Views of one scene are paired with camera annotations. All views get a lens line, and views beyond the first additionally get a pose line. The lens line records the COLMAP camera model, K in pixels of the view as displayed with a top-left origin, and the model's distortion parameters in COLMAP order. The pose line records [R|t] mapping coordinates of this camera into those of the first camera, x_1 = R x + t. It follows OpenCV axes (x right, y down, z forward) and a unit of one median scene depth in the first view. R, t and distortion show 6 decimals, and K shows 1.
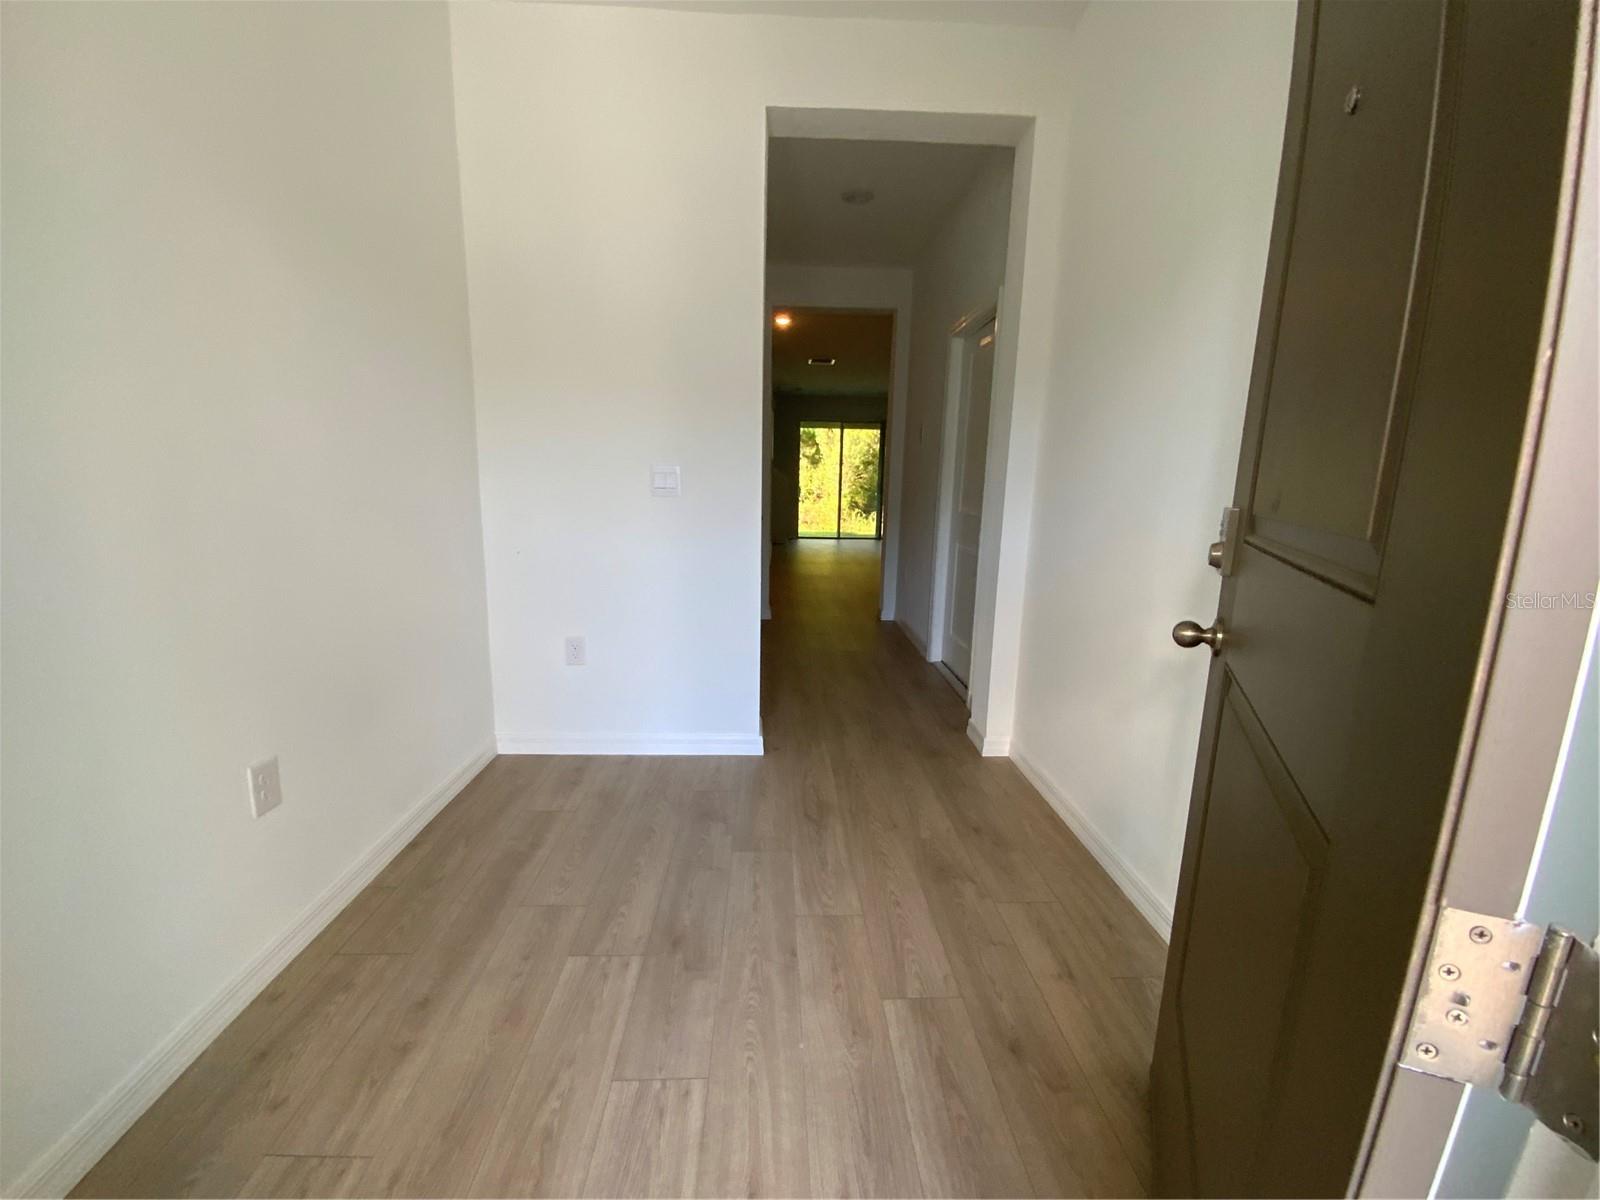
lens RADIAL K [[646.5, 0, 785.0], [0, 646.5, 615.5], [0, 0, 1]] dist [0.003696, -0.008093]
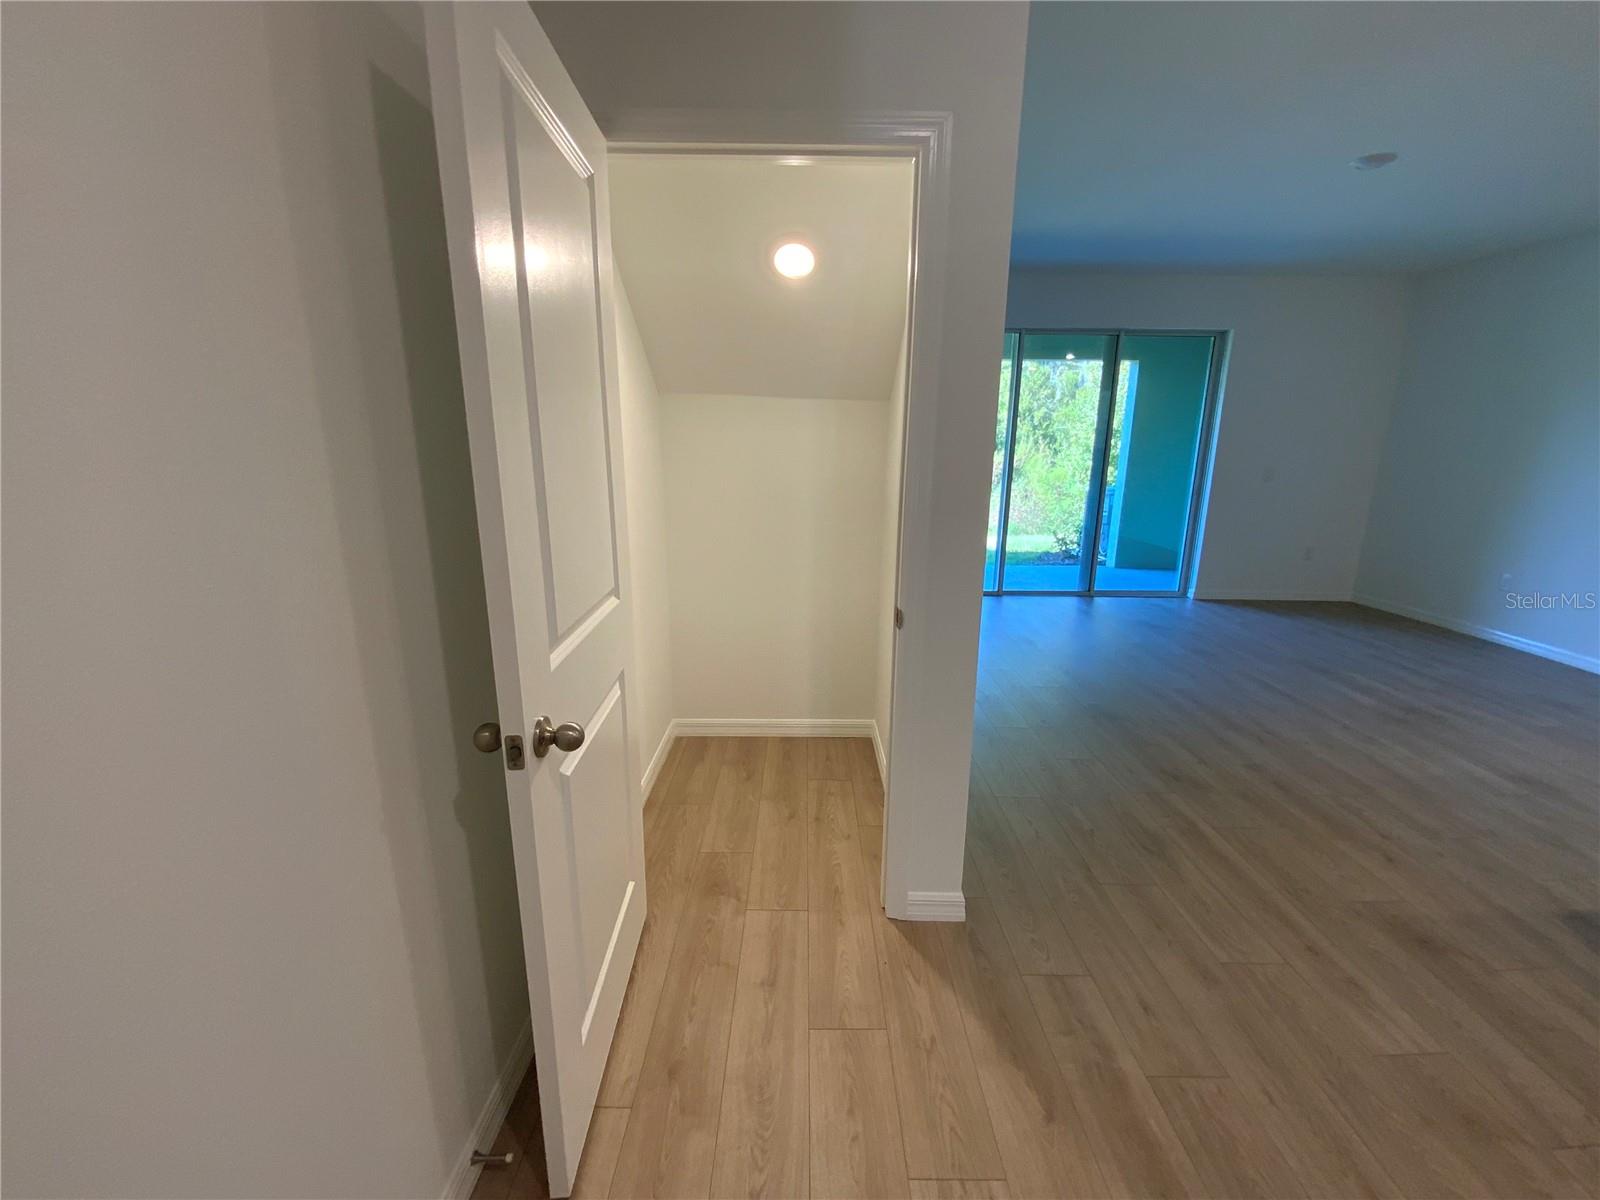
lens RADIAL K [[646.5, 0, 807.1], [0, 646.5, 614.5], [0, 0, 1]] dist [0.003696, -0.008093]
pose [[0.999863, -0.008468, -0.014254, -0.118454], [0.009204, 0.998585, 0.052381, -0.322146], [0.013791, -0.052505, 0.998525, 1.327846]]
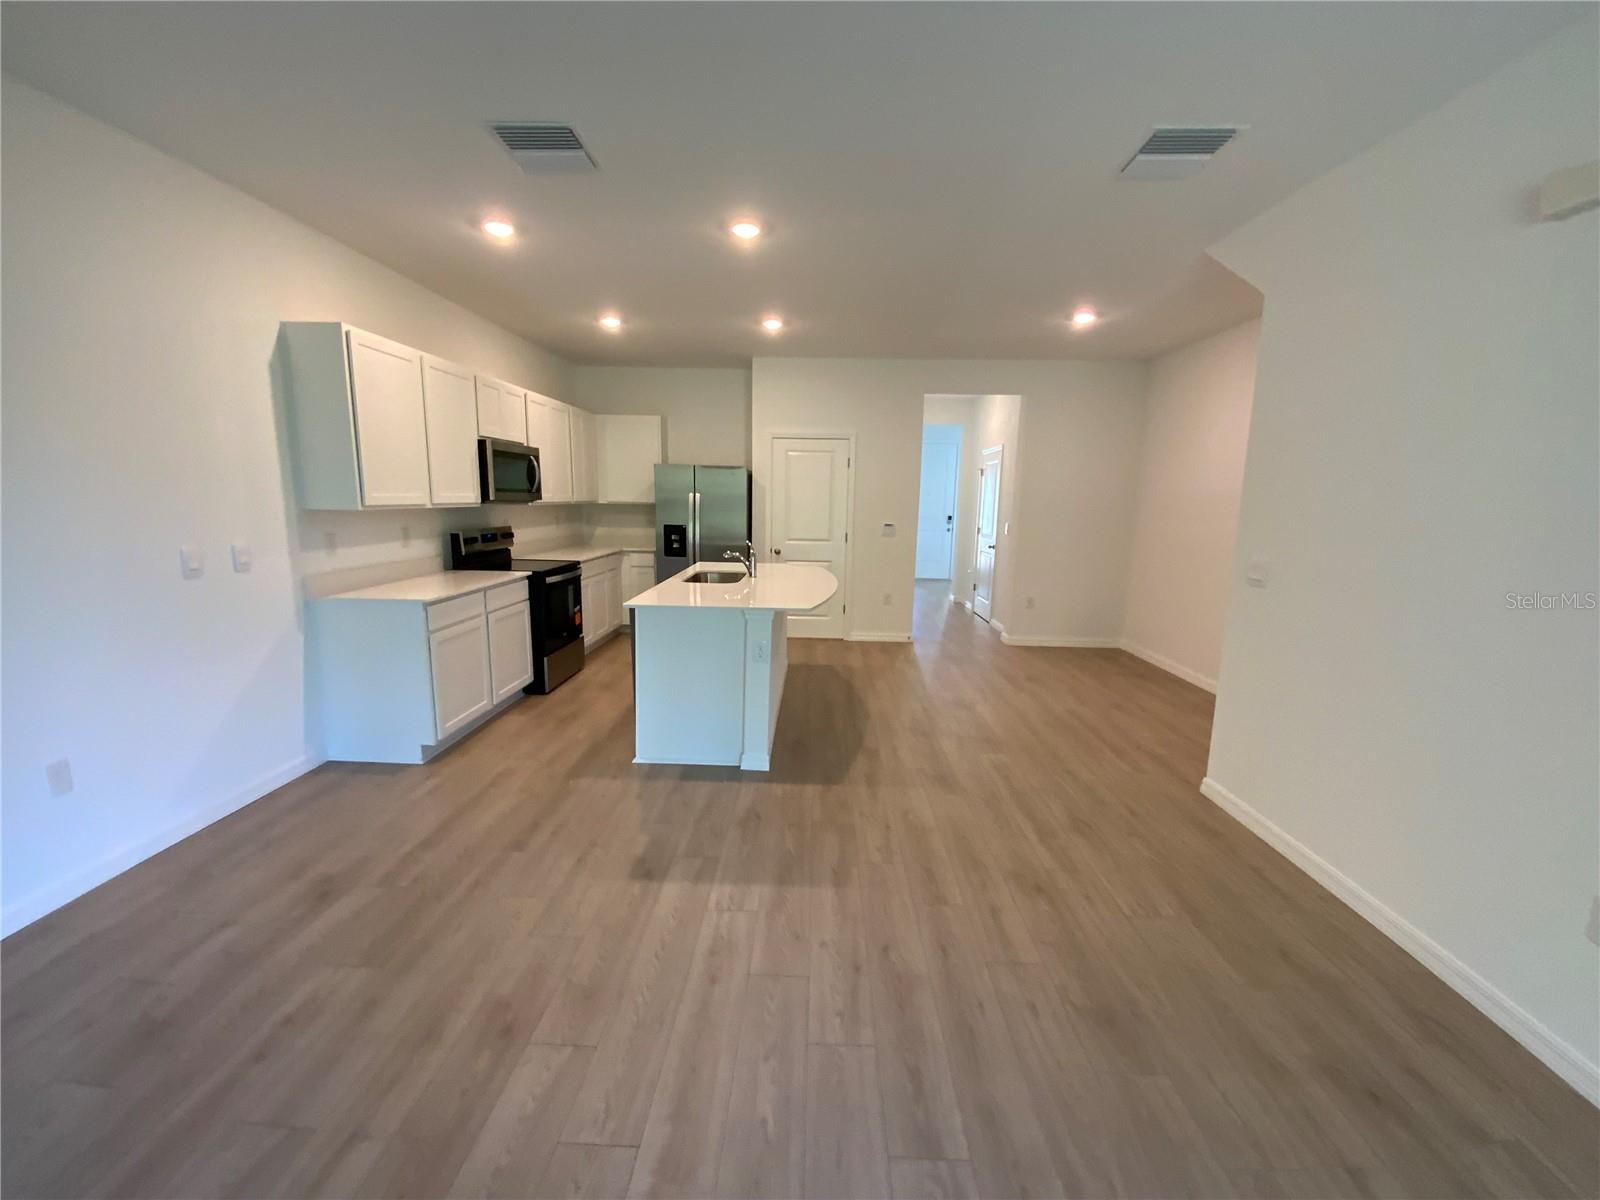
lens RADIAL K [[646.5, 0, 797.2], [0, 646.5, 603.2], [0, 0, 1]] dist [0.003696, -0.008093]
pose [[-0.998219, -0.043261, 0.041084, 0.327060], [-0.025180, 0.929779, 0.367255, -0.515171], [-0.054087, 0.365566, -0.929212, 2.199421]]
